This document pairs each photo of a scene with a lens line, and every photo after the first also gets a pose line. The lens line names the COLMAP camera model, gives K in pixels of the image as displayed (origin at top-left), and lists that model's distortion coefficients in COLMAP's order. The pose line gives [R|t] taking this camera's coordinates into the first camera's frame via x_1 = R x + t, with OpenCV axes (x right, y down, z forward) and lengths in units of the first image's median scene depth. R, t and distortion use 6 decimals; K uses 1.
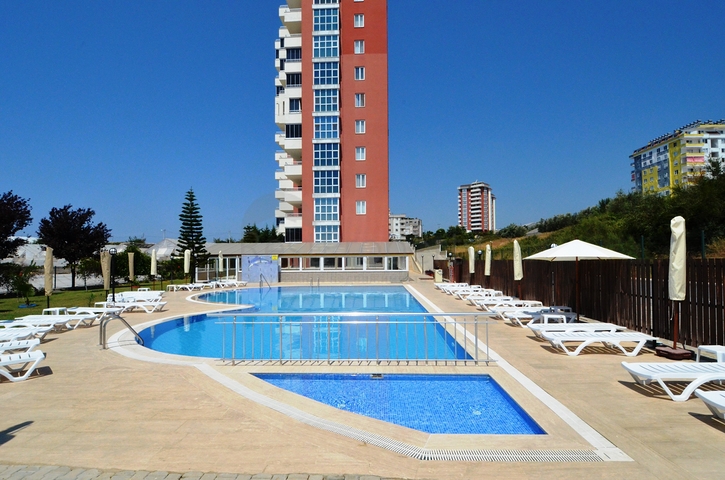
lens RADIAL K [[366.0, 0, 362.5], [0, 366.0, 240.0], [0, 0, 1]] dist [0.021321, -0.026681]
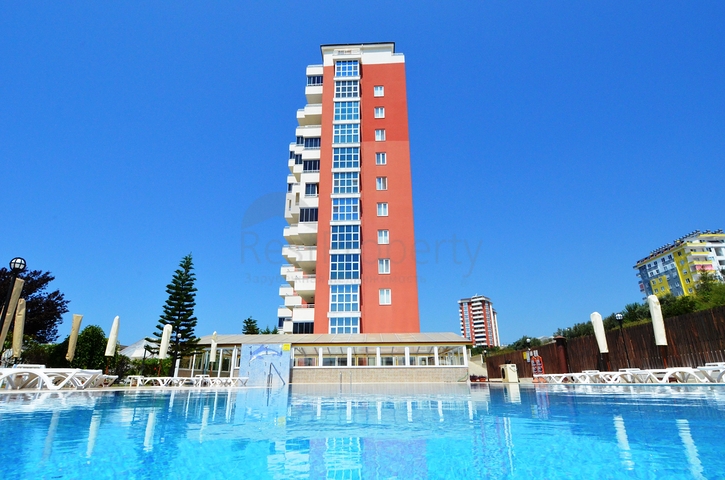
lens RADIAL K [[366.0, 0, 362.5], [0, 366.0, 240.0], [0, 0, 1]] dist [0.021321, -0.026681]
pose [[0.999959, 0.005606, 0.007070, -0.061953], [-0.003167, 0.951765, -0.306812, 0.045850], [-0.008449, 0.306777, 0.951744, 0.152409]]
